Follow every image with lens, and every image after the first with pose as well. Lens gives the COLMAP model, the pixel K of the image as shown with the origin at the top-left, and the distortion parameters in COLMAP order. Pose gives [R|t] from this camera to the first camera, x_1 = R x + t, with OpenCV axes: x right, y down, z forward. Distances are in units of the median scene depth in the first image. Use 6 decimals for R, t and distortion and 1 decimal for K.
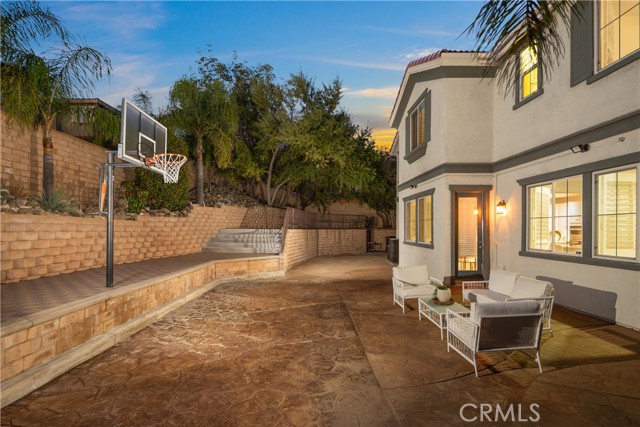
lens RADIAL K [[312.4, 0, 319.3], [0, 312.4, 230.5], [0, 0, 1]] dist [-0.000389, -0.000184]
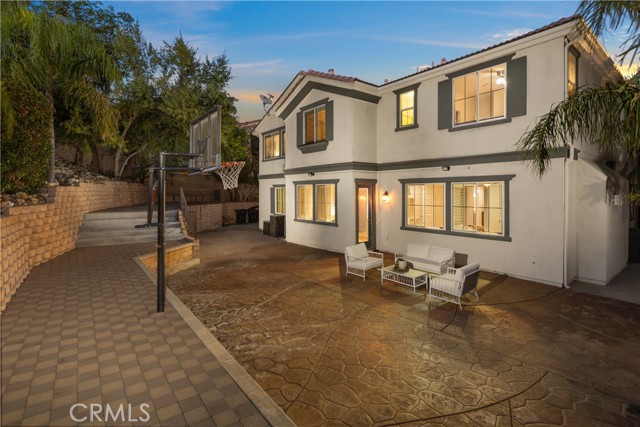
lens RADIAL K [[310.8, 0, 320.0], [0, 310.8, 197.7], [0, 0, 1]] dist [0.003000, 0.000274]
pose [[0.796425, -0.013230, 0.604592, -0.578585], [0.005545, 0.999878, 0.014574, -0.098422], [-0.604712, -0.008255, 0.796402, 0.039880]]
